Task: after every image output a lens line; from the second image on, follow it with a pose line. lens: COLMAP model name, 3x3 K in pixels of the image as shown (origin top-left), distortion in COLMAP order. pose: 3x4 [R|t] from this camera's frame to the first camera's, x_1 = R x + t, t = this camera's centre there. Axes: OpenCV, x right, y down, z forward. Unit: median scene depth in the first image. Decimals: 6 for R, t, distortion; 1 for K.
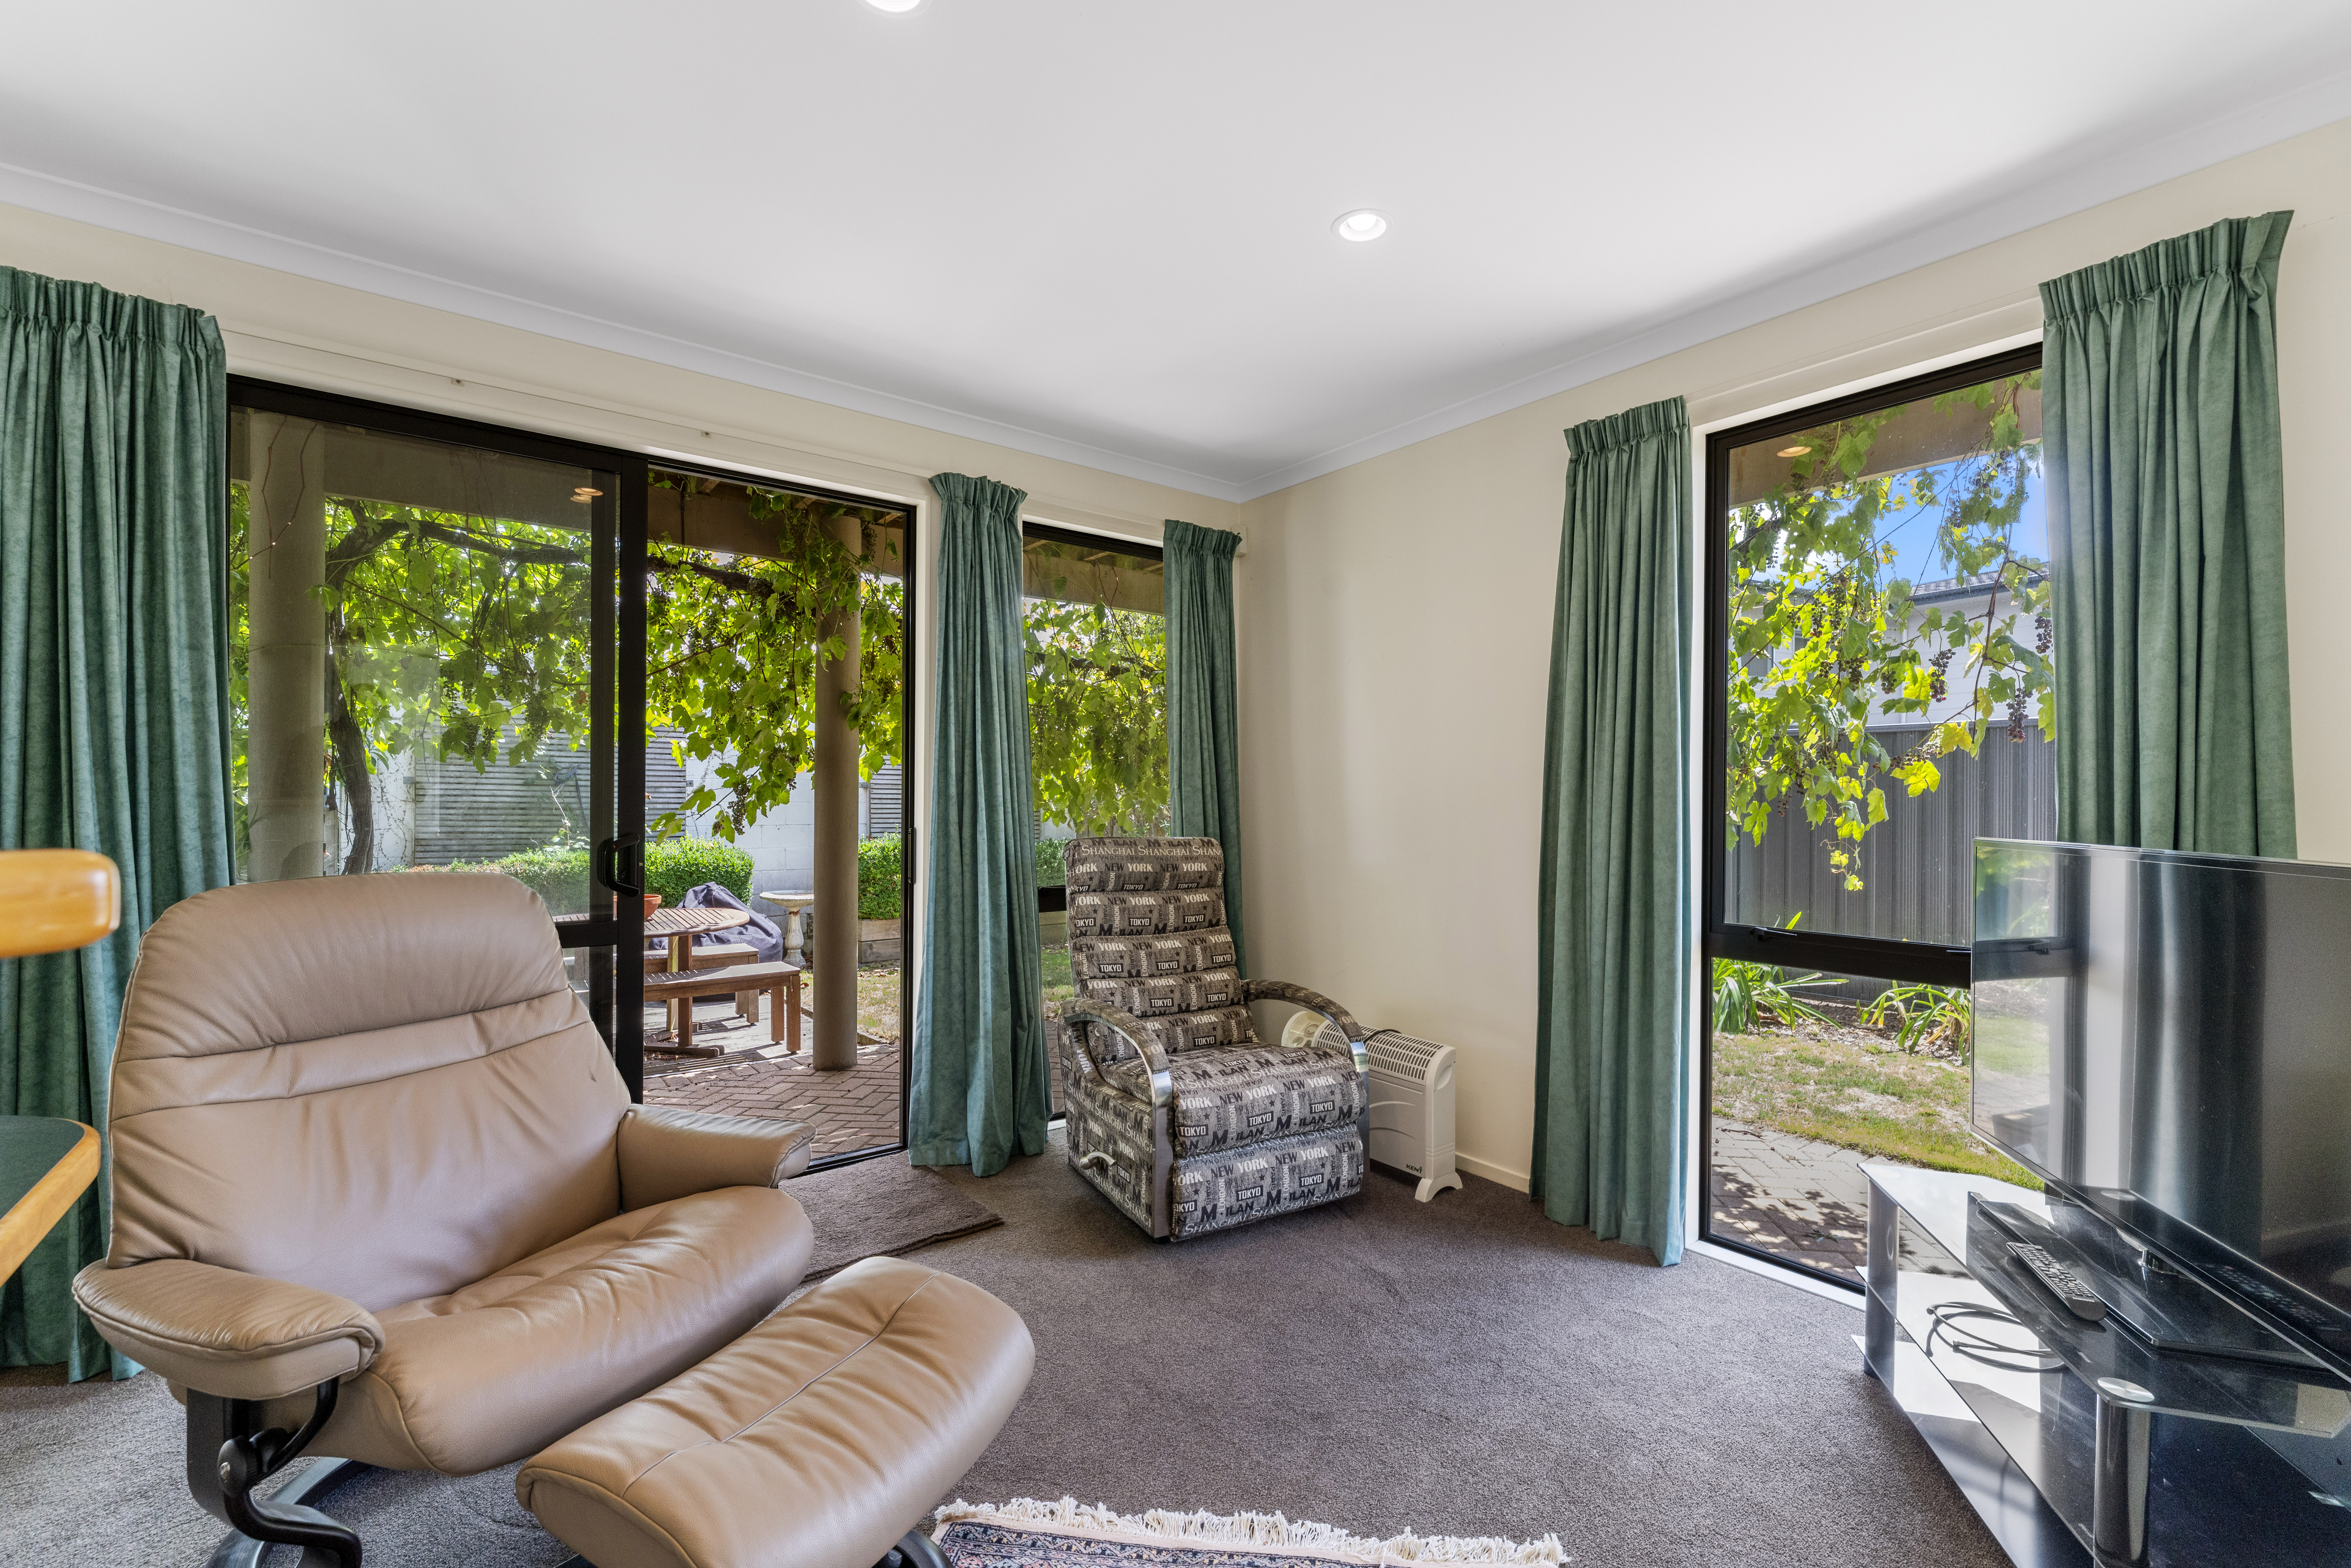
lens RADIAL K [[1015.4, 0, 1169.6], [0, 1015.4, 800.4], [0, 0, 1]] dist [-0.006910, 0.000879]
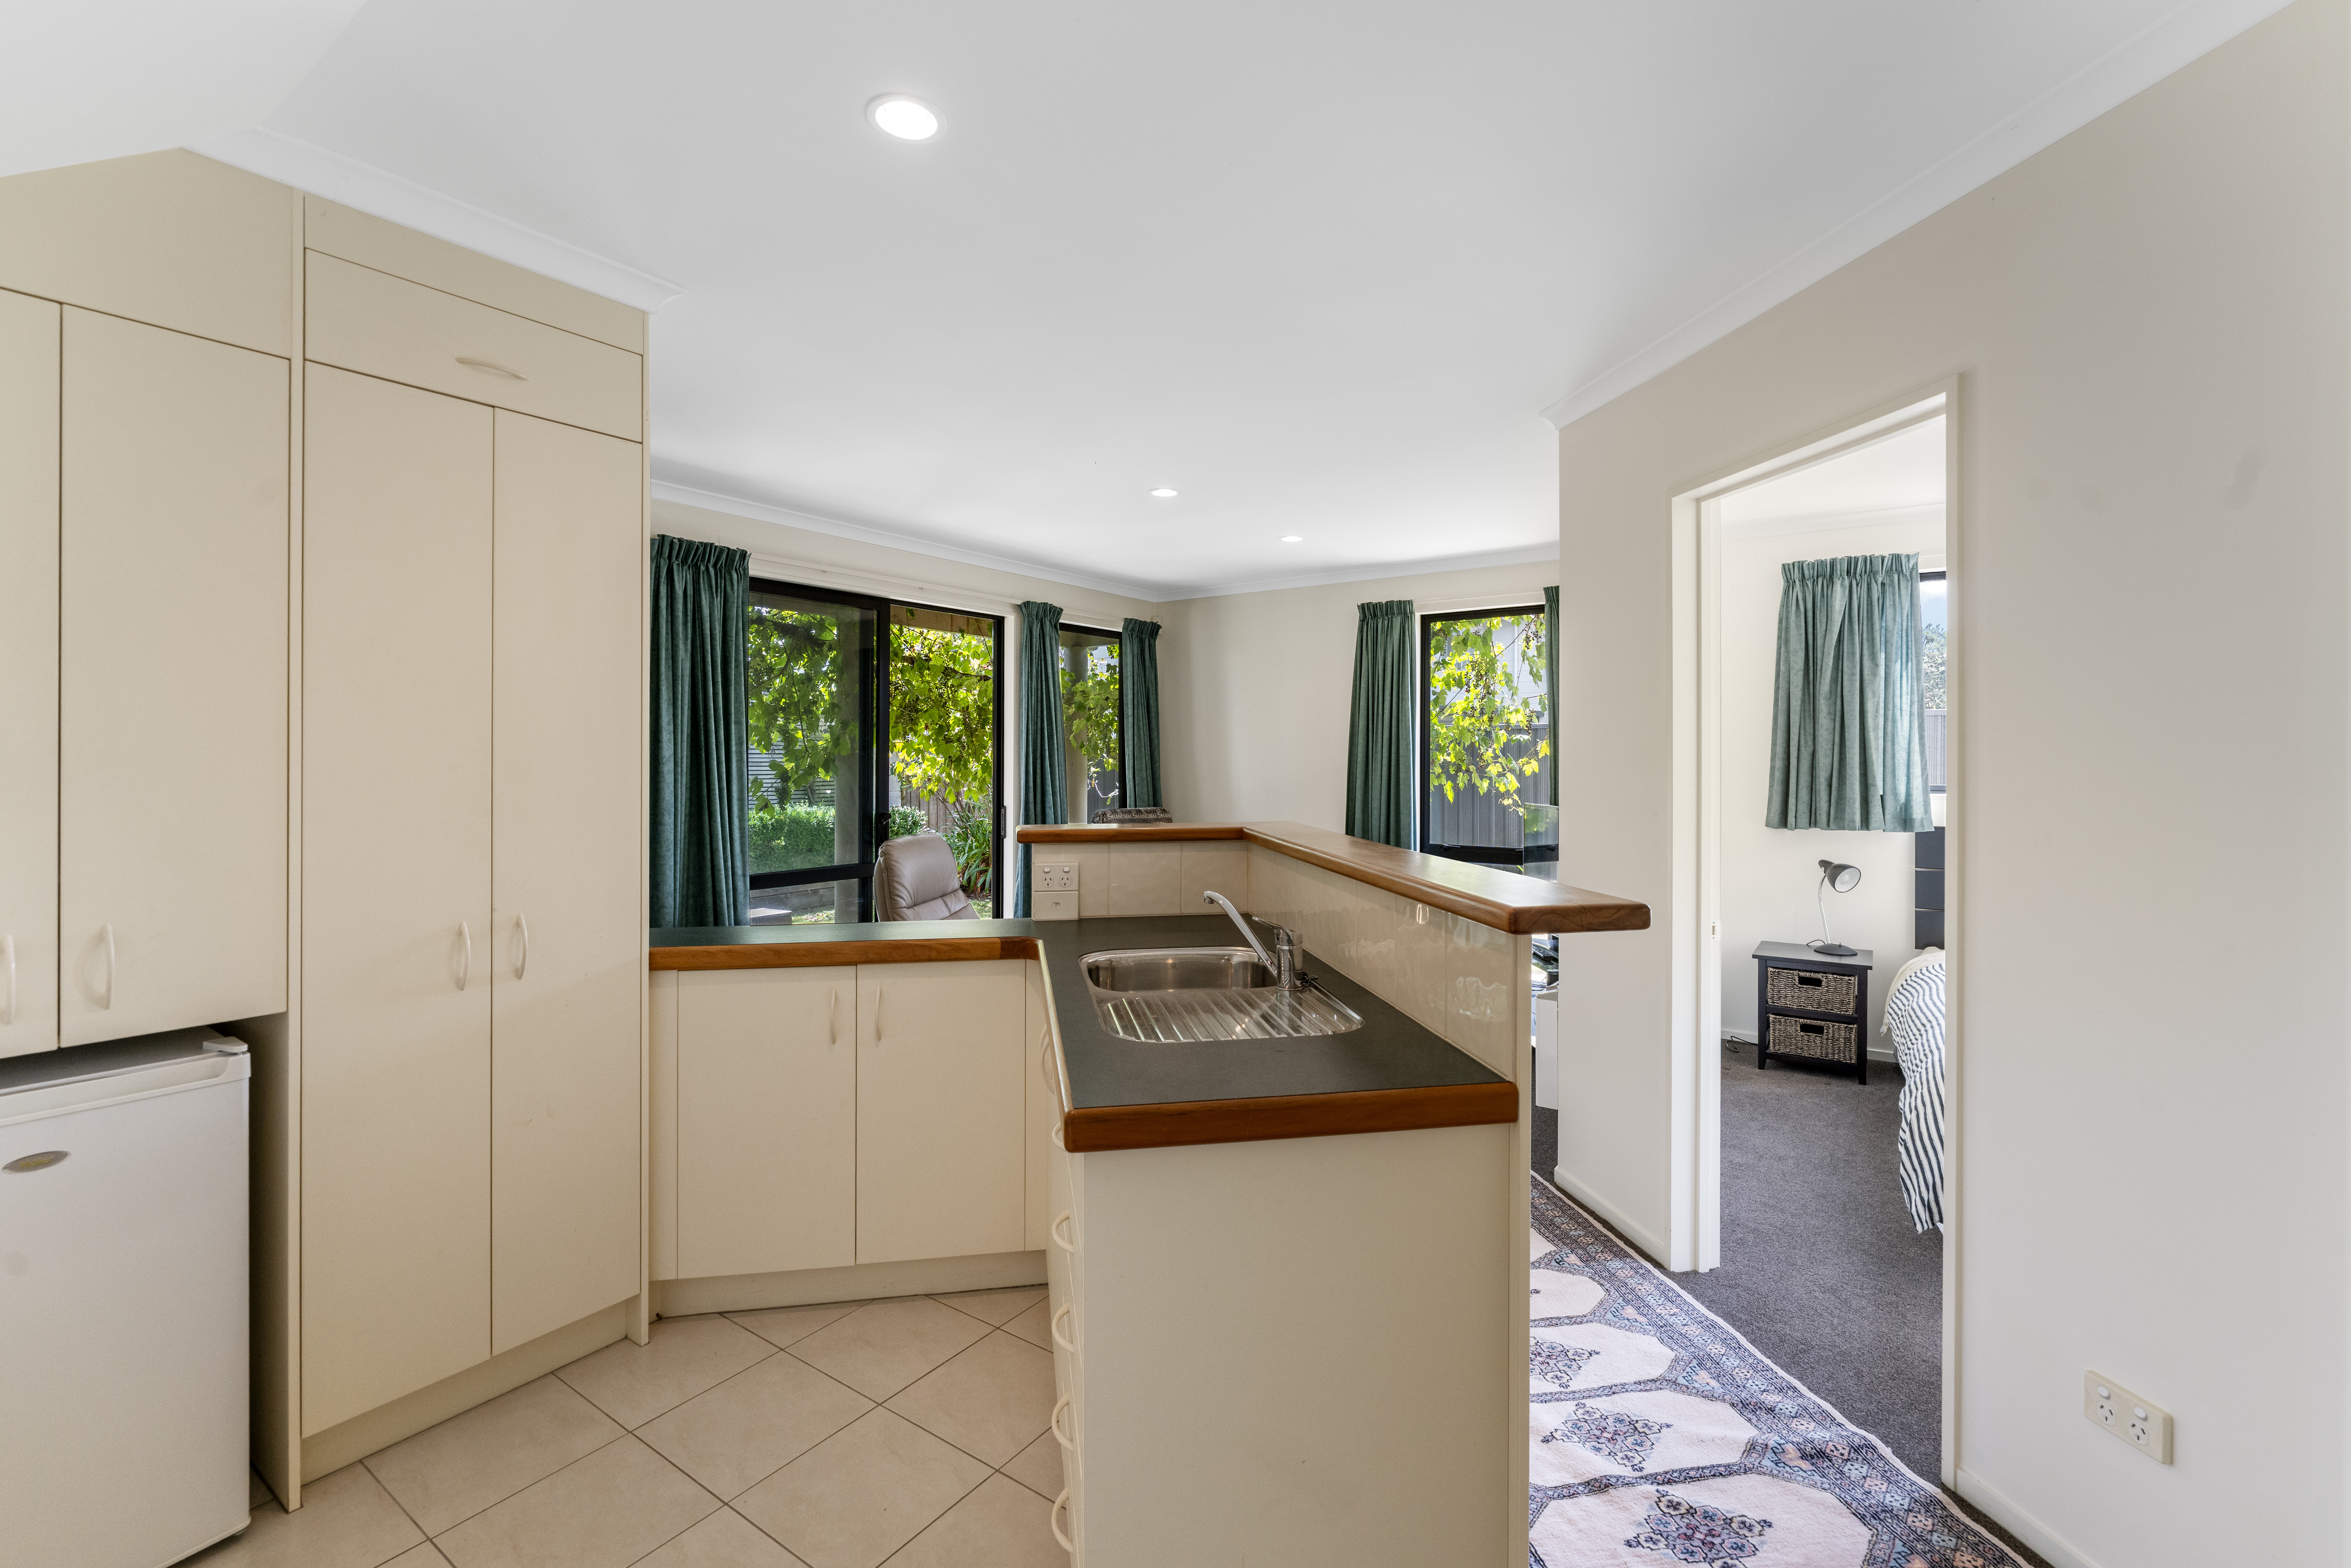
lens RADIAL K [[1015.4, 0, 1179.1], [0, 1015.4, 764.4], [0, 0, 1]] dist [-0.006910, 0.000879]
pose [[0.960517, -0.003824, 0.278194, -0.457666], [0.005153, 0.999979, -0.004045, -0.032822], [-0.278173, 0.005319, 0.960516, -0.750644]]
